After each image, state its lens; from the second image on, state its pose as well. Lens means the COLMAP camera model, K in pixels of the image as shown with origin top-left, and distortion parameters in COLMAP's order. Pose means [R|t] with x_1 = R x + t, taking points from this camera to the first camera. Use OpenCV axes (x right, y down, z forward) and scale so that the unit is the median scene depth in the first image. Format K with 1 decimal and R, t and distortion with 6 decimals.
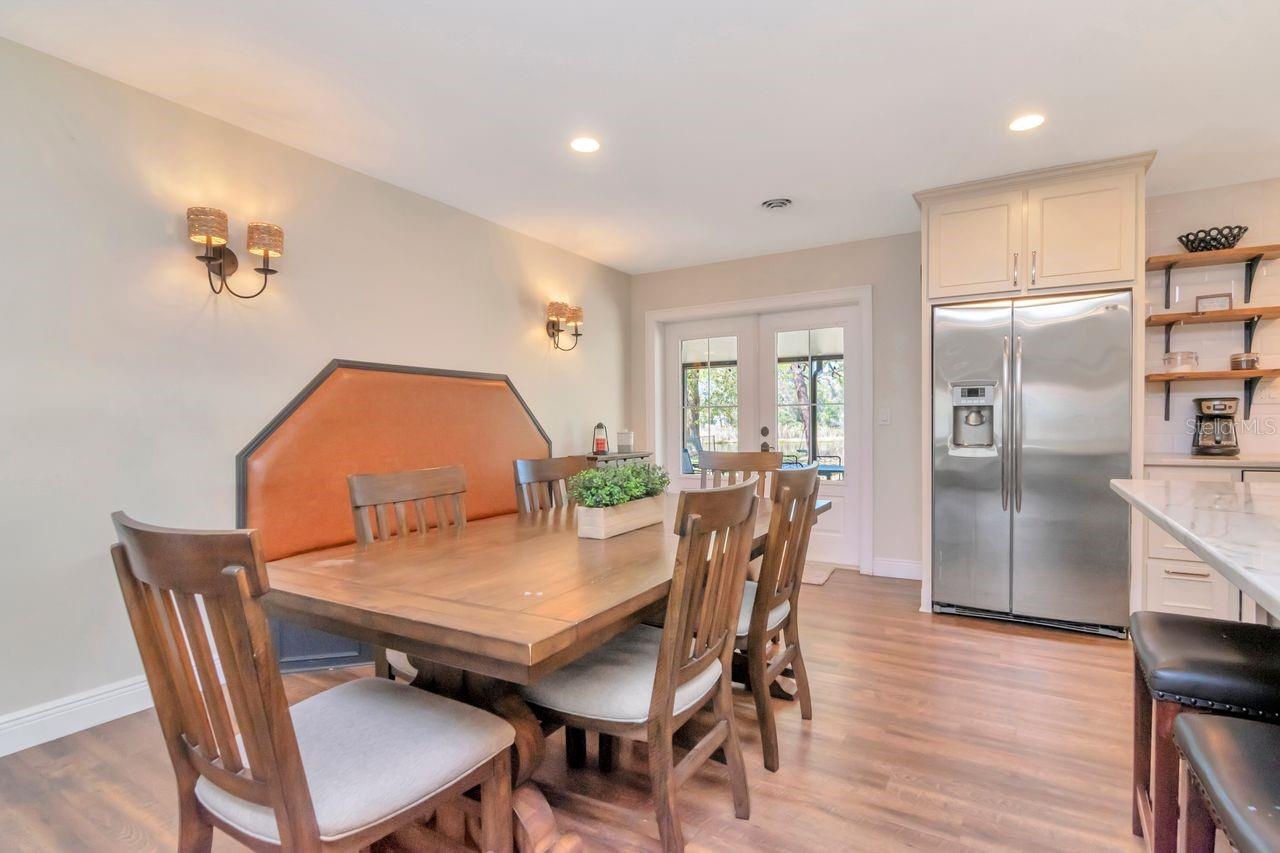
lens RADIAL K [[627.2, 0, 641.3], [0, 627.2, 433.5], [0, 0, 1]] dist [-0.004917, -0.001803]
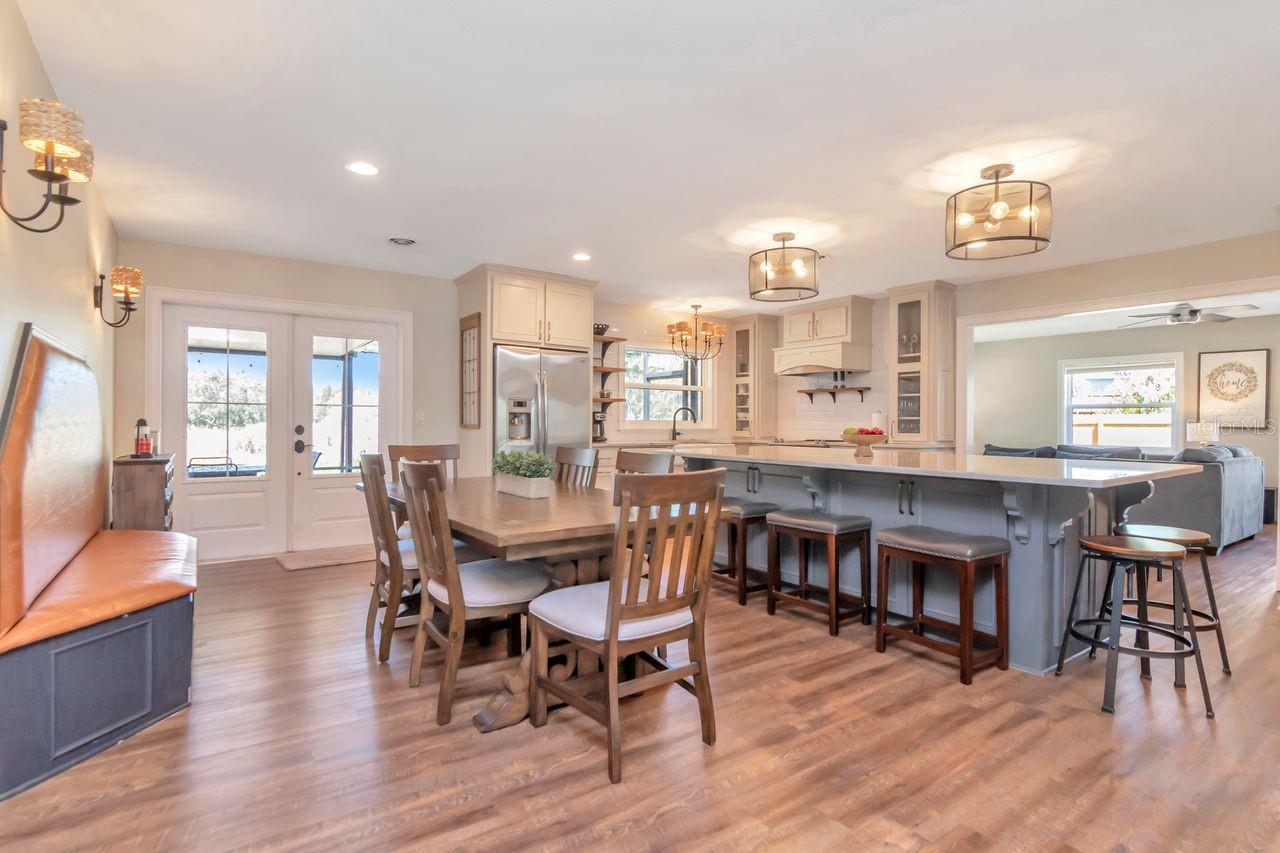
lens RADIAL K [[627.2, 0, 647.2], [0, 627.2, 423.6], [0, 0, 1]] dist [-0.004917, -0.001803]
pose [[0.393408, 0.009177, 0.919318, -0.784821], [0.005615, 0.999908, -0.012384, 0.004397], [-0.919347, 0.010034, 0.393320, 0.097118]]
